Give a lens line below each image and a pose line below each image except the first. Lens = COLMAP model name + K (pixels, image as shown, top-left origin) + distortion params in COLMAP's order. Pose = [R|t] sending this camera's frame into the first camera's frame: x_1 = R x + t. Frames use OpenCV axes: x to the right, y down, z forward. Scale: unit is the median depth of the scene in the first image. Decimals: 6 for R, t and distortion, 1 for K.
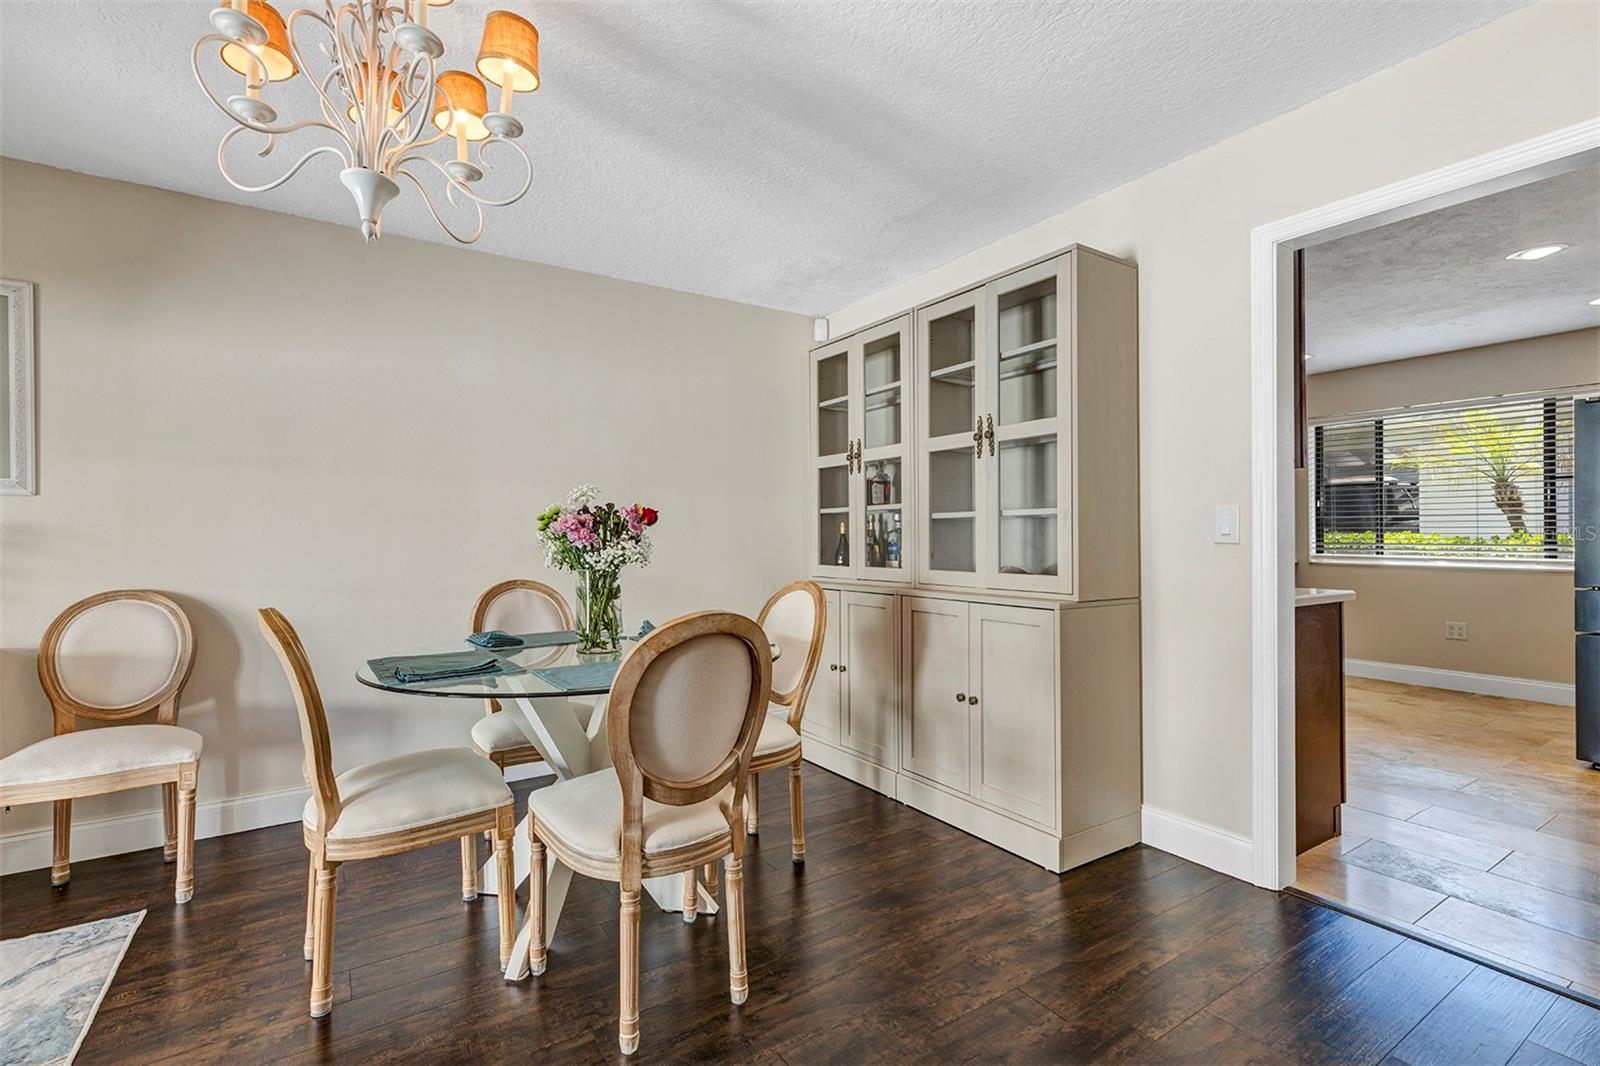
lens RADIAL K [[719.1, 0, 793.0], [0, 719.1, 530.5], [0, 0, 1]] dist [0.009254, 0.000185]
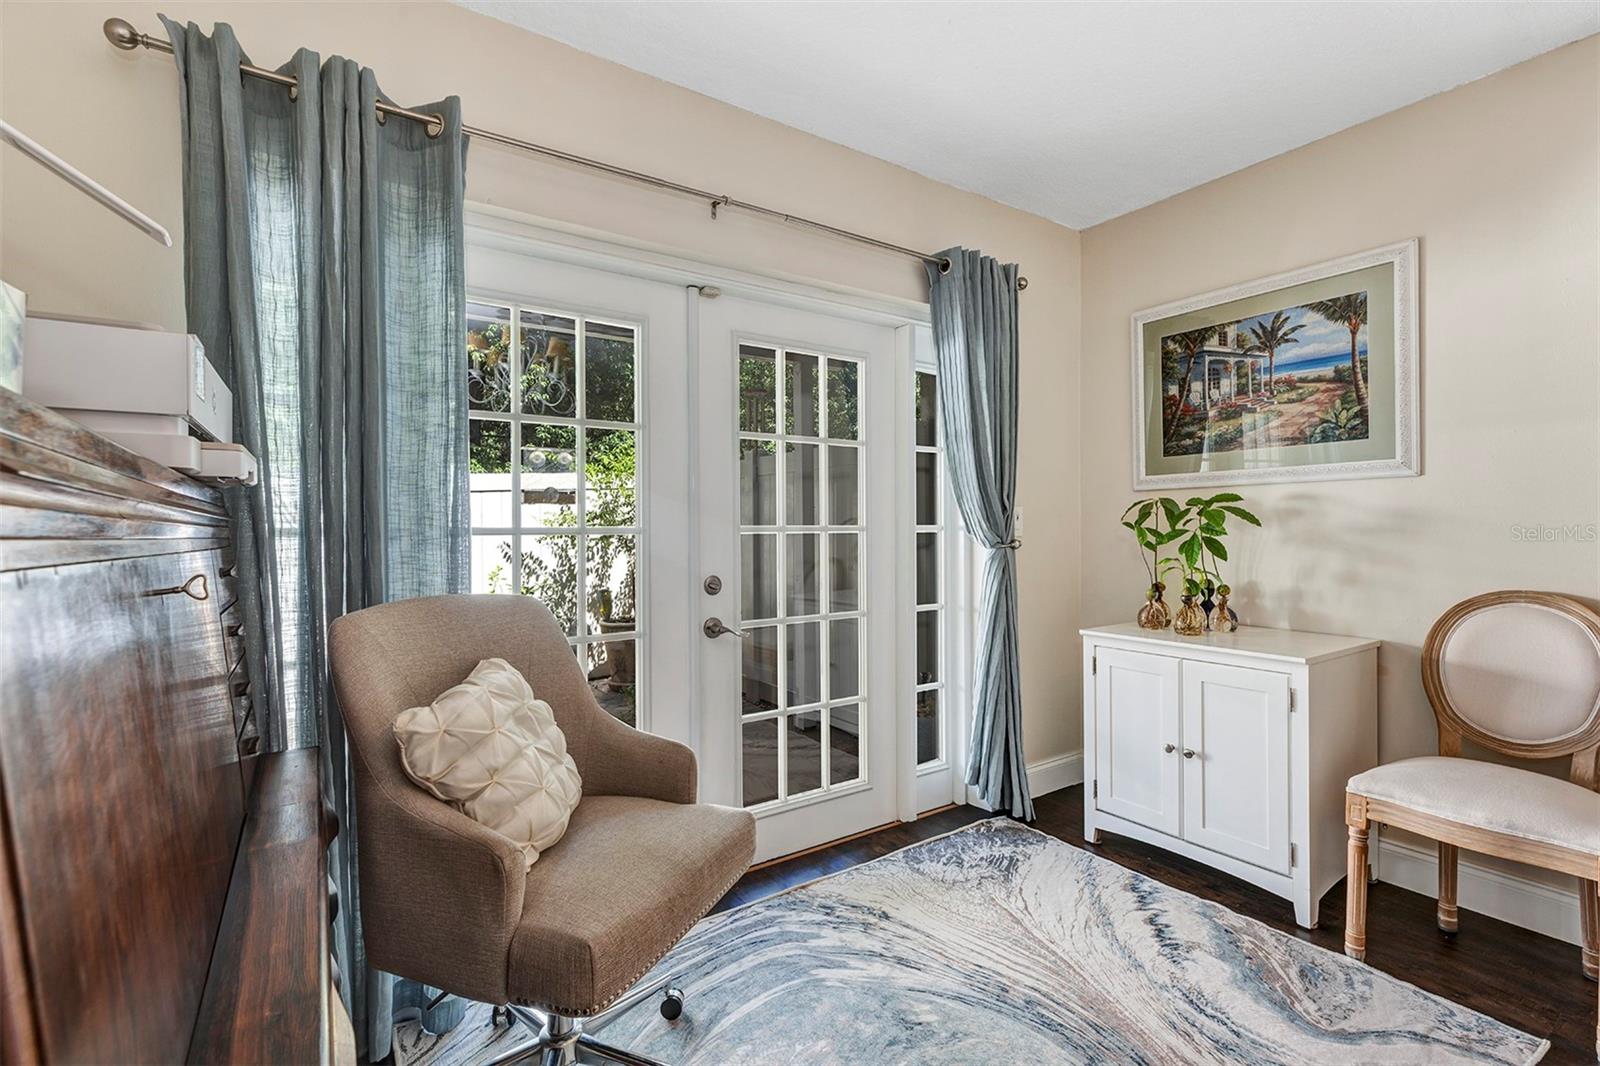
lens RADIAL K [[719.9, 0, 789.0], [0, 719.9, 528.4], [0, 0, 1]] dist [0.000933, 0.000803]
pose [[0.005847, 0.006095, -0.999964, -0.167508], [0.009590, 0.999935, 0.006150, 0.003513], [0.999937, -0.009625, 0.005788, 0.225934]]
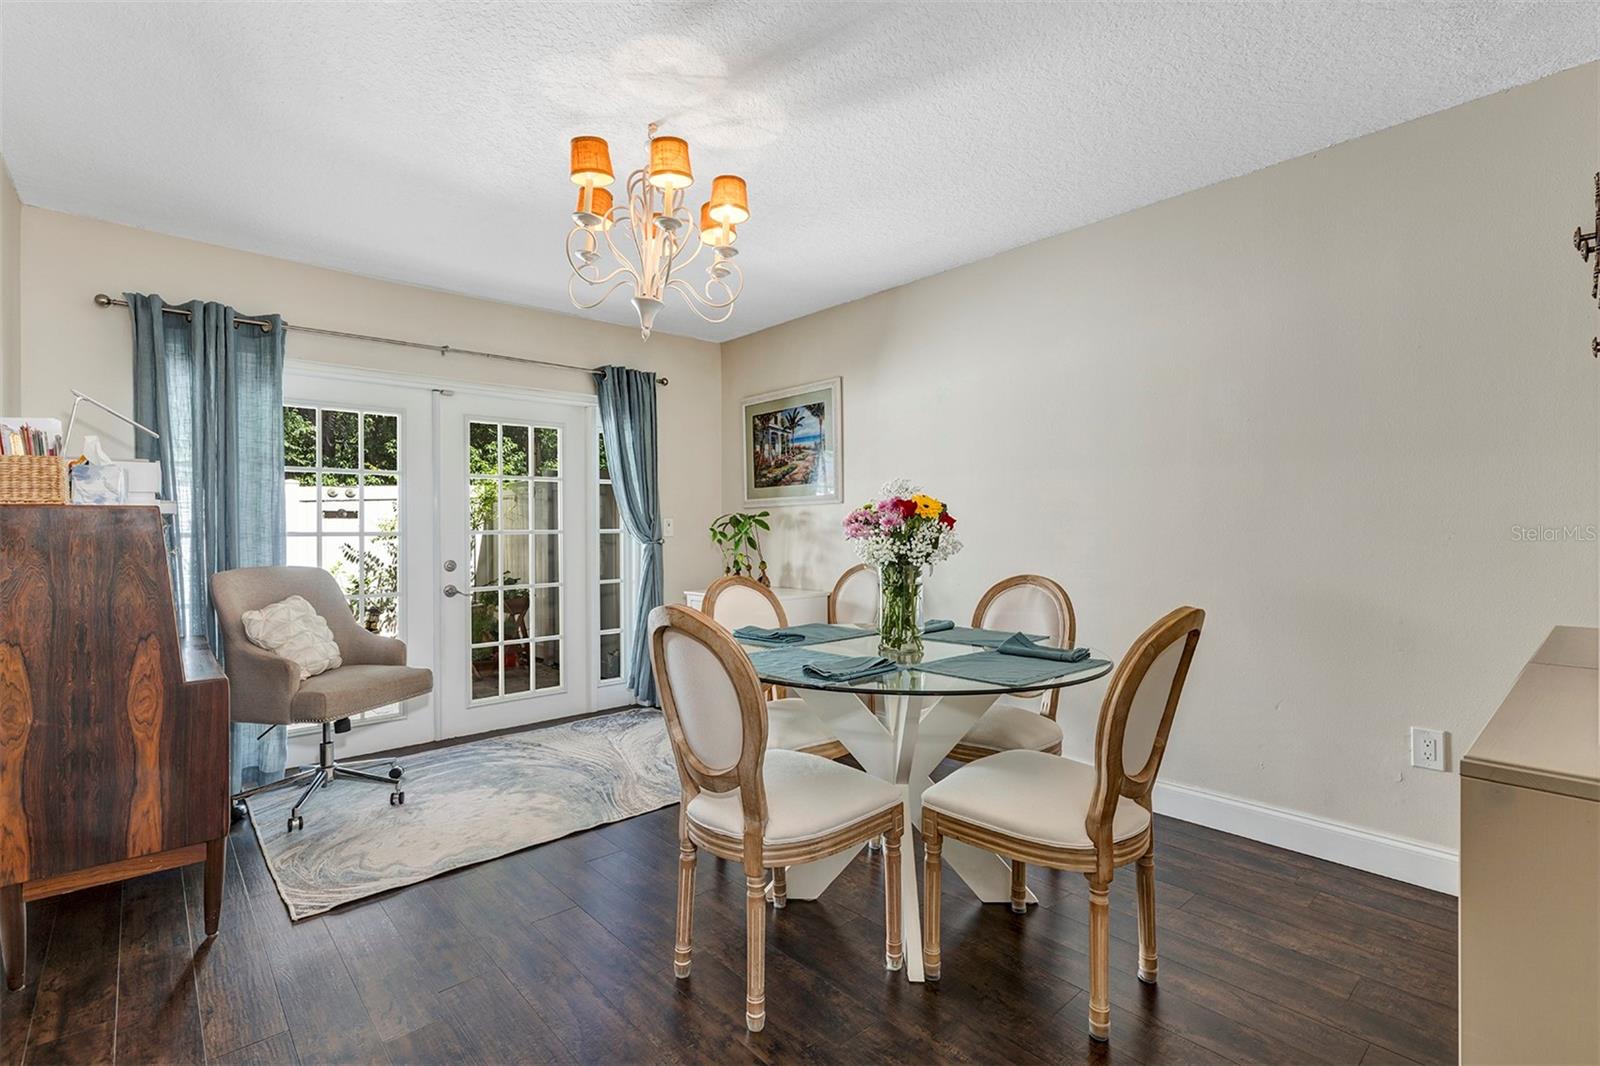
lens RADIAL K [[729.5, 0, 792.0], [0, 729.5, 526.2], [0, 0, 1]] dist [0.001073, -0.000162]
pose [[0.142437, -0.000651, -0.989804, 0.625728], [0.011147, 0.999937, 0.000947, 0.001854], [0.989741, -0.011169, 0.142435, 0.666760]]
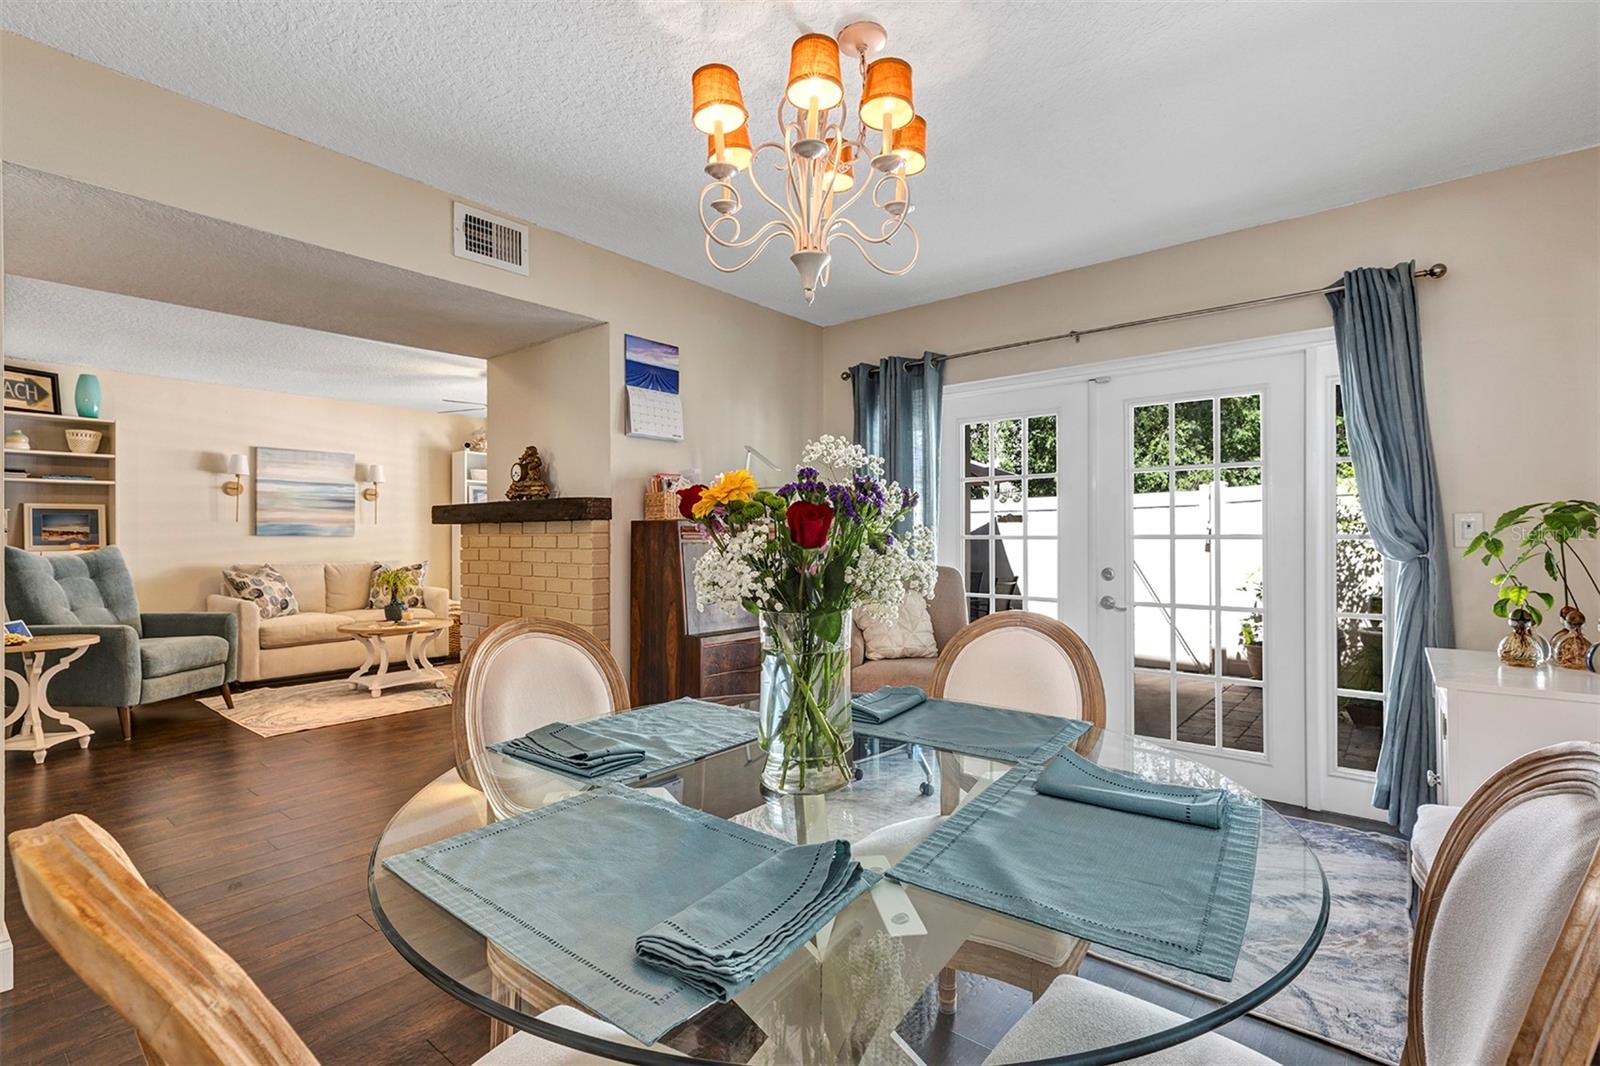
lens RADIAL K [[729.5, 0, 792.0], [0, 729.5, 526.2], [0, 0, 1]] dist [0.001073, -0.000162]
pose [[-0.955145, 0.003709, -0.296116, -0.092742], [0.007928, 0.999883, -0.013046, 0.001142], [0.296033, -0.014808, -0.955063, 1.353386]]
